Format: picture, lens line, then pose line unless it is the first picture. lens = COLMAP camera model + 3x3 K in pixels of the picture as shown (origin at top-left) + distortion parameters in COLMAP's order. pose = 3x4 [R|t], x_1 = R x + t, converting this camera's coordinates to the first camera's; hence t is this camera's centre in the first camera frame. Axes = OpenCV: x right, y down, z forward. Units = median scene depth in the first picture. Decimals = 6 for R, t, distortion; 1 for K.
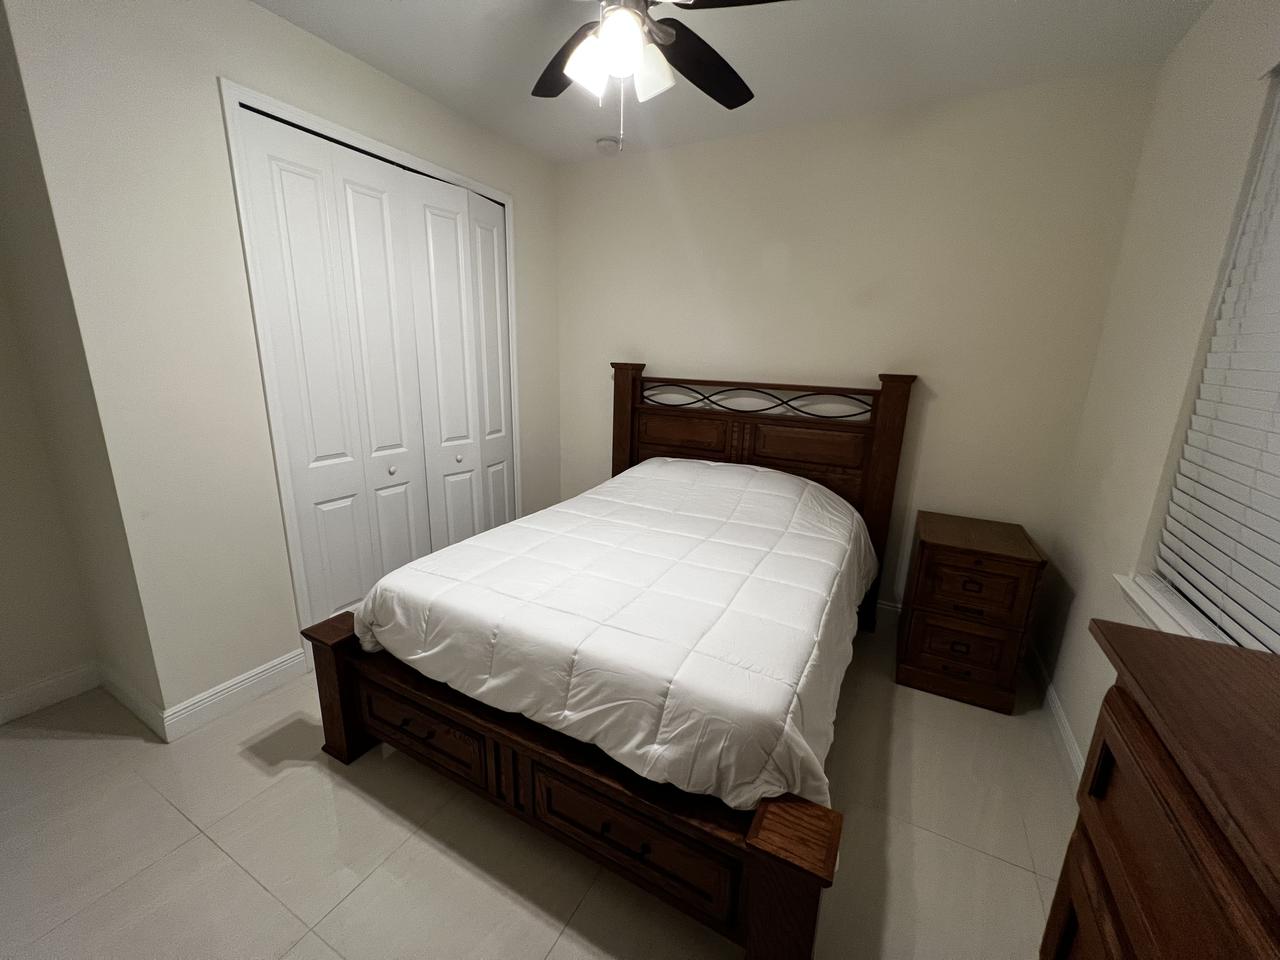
lens RADIAL K [[509.0, 0, 636.0], [0, 509.0, 477.2], [0, 0, 1]] dist [0.002706, -0.000505]
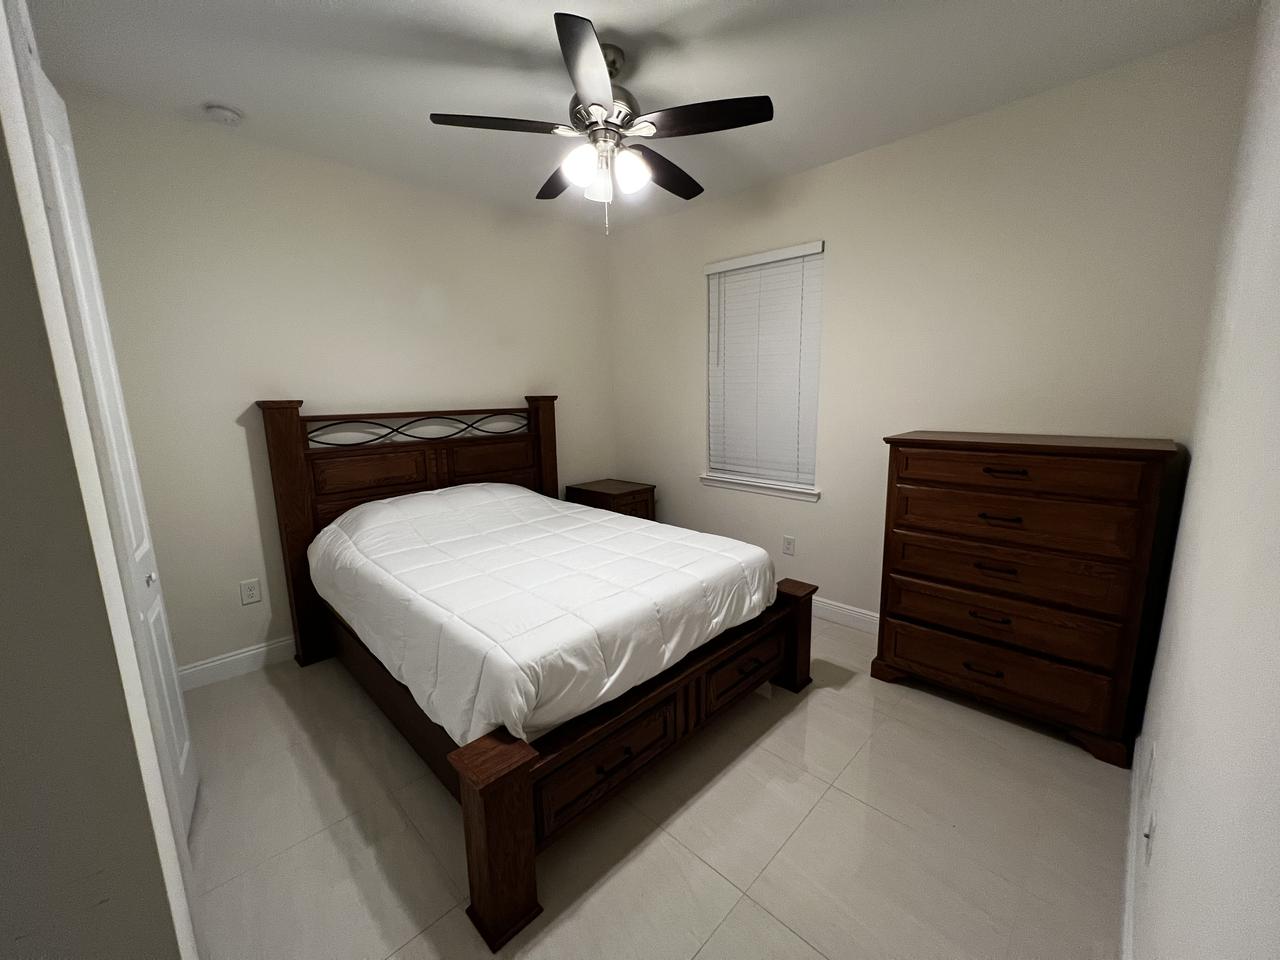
lens RADIAL K [[509.0, 0, 636.6], [0, 509.0, 474.2], [0, 0, 1]] dist [0.002706, -0.000505]
pose [[0.288340, -0.185868, 0.939315, -1.316420], [0.246512, 0.962322, 0.114748, -0.149926], [-0.925252, 0.198466, 0.323295, 0.565645]]
